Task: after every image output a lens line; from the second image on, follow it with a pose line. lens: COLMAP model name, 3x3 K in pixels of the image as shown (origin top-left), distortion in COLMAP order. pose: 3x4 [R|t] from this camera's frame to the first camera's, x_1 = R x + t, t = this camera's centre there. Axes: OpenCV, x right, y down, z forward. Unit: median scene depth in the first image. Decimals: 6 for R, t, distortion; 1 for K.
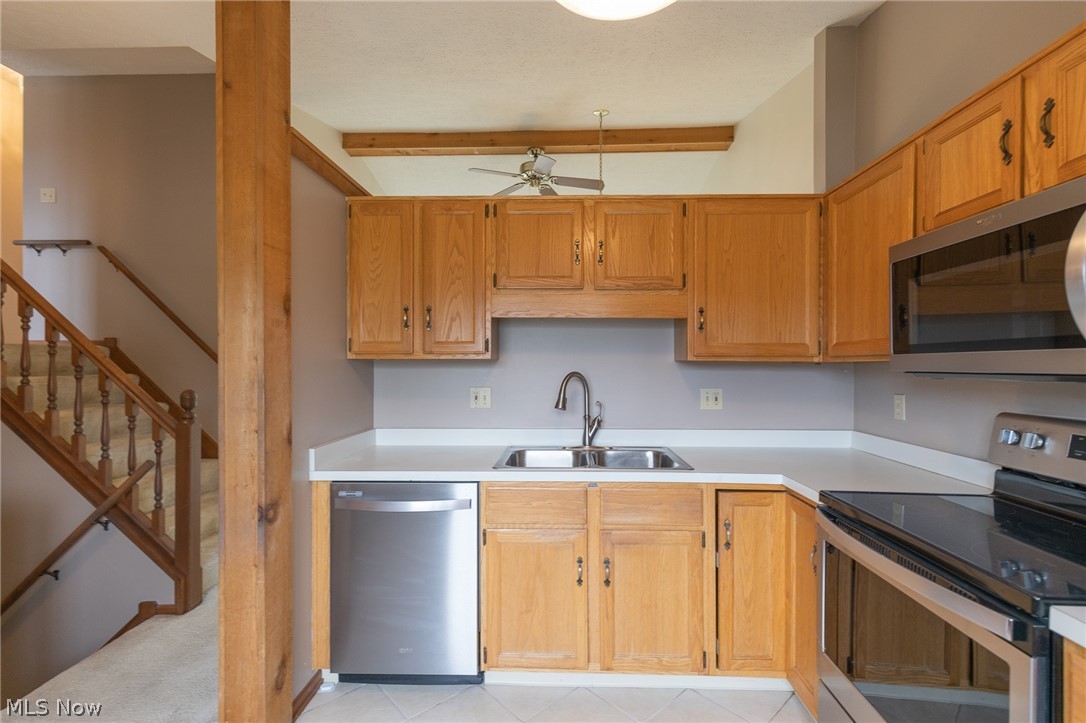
lens RADIAL K [[486.6, 0, 542.7], [0, 486.6, 362.0], [0, 0, 1]] dist [0.008676, -0.001788]
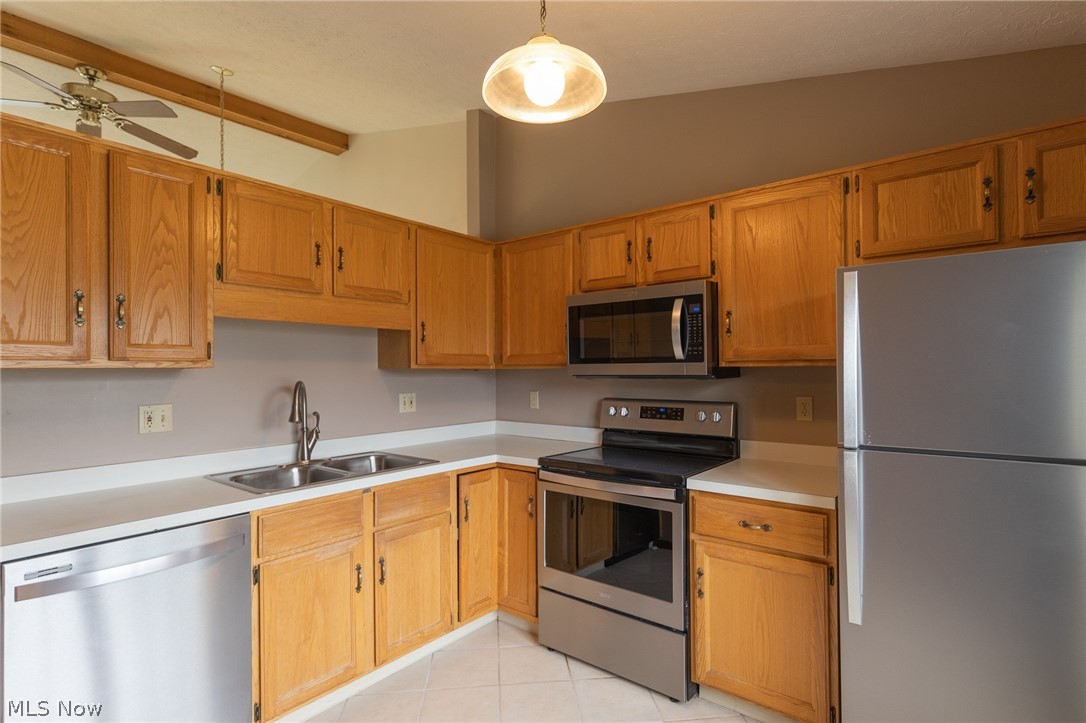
lens RADIAL K [[549.9, 0, 540.5], [0, 549.9, 360.2], [0, 0, 1]] dist [0.000234, -0.001475]
pose [[0.594868, 0.006980, 0.803793, -0.582327], [0.003630, 0.999929, -0.011370, -0.006725], [-0.803815, 0.009682, 0.594800, 0.015437]]
